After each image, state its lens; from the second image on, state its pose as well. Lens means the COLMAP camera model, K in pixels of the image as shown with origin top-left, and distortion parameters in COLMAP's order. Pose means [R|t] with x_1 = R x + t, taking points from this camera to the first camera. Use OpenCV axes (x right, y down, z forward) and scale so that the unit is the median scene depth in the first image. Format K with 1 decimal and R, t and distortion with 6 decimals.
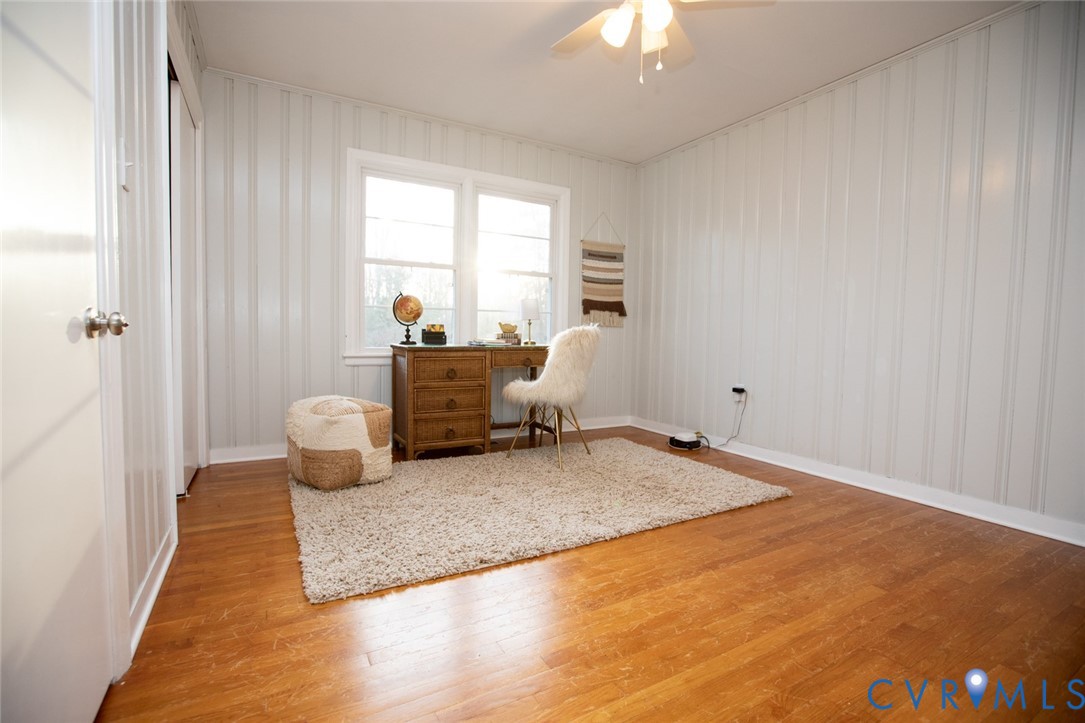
lens RADIAL K [[497.4, 0, 542.5], [0, 497.4, 361.5], [0, 0, 1]] dist [-0.050835, 0.019635]
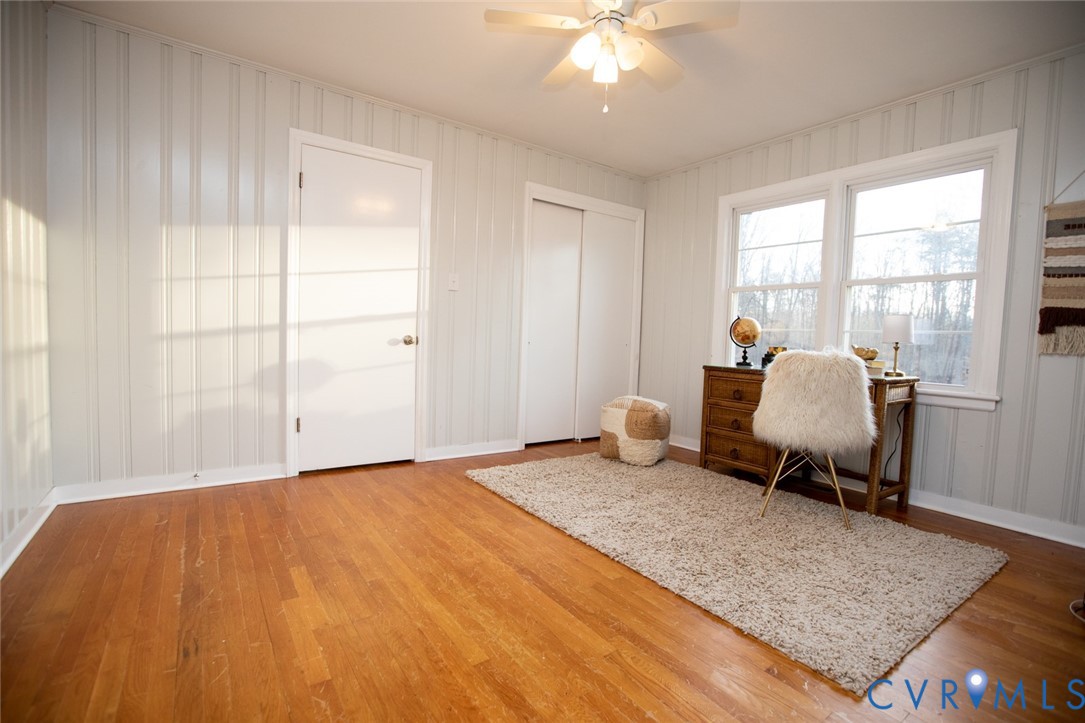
lens RADIAL K [[497.4, 0, 542.5], [0, 497.4, 361.5], [0, 0, 1]] dist [-0.050835, 0.019635]
pose [[0.100548, 0.037334, -0.994231, 0.729707], [-0.091199, 0.995435, 0.028156, -0.033372], [0.990744, 0.087841, 0.103494, 0.470498]]
